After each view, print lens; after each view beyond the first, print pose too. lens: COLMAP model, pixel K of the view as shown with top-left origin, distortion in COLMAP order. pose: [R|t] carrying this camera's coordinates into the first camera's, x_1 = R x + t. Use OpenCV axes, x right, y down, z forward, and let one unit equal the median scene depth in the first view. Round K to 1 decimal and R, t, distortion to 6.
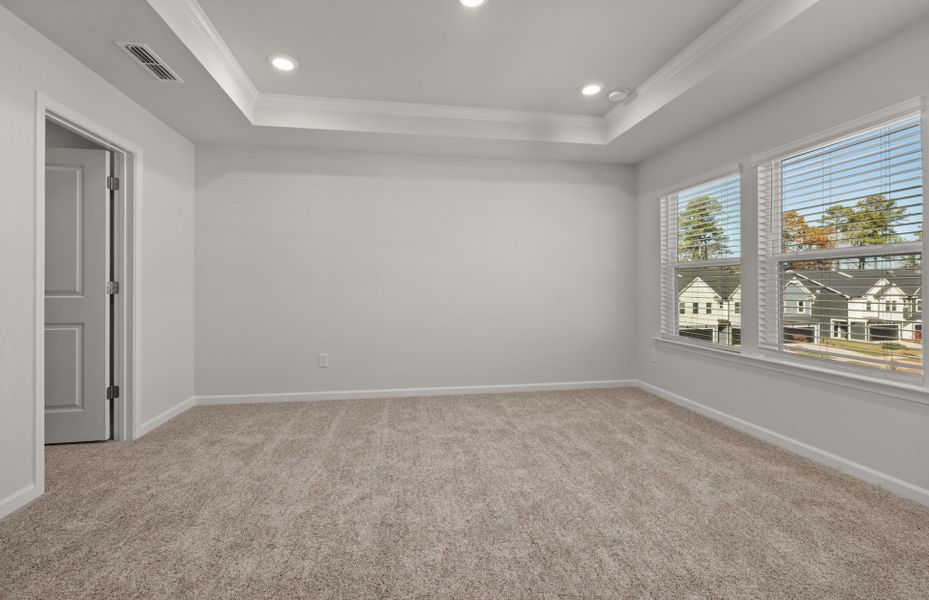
lens RADIAL K [[393.8, 0, 461.2], [0, 393.8, 293.2], [0, 0, 1]] dist [0.000140, -0.000060]
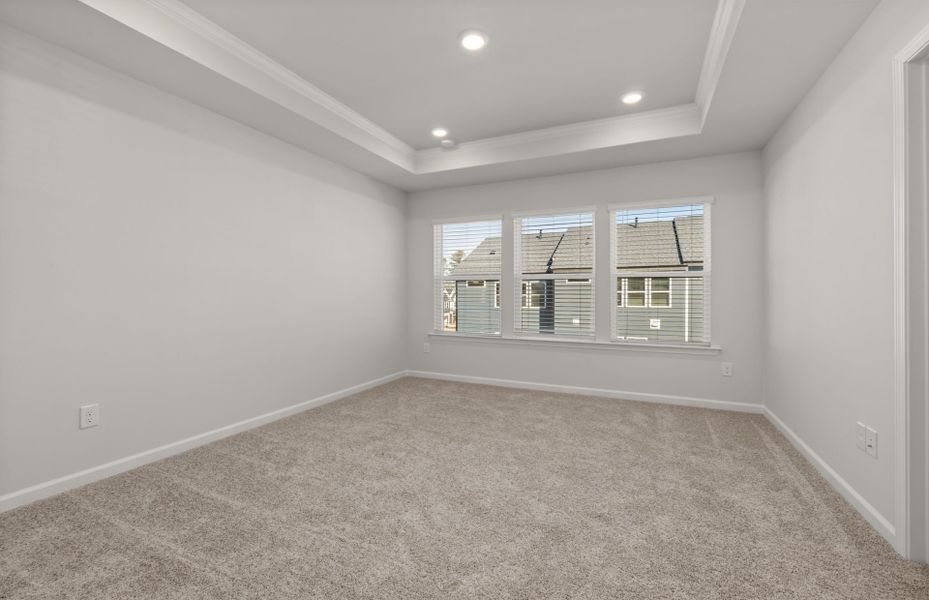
lens RADIAL K [[393.8, 0, 461.2], [0, 393.8, 293.2], [0, 0, 1]] dist [0.000140, -0.000060]
pose [[0.561318, 0.006170, 0.827577, -0.665223], [0.008509, 0.999876, -0.013226, 0.002040], [-0.827556, 0.014466, 0.561196, 0.266634]]
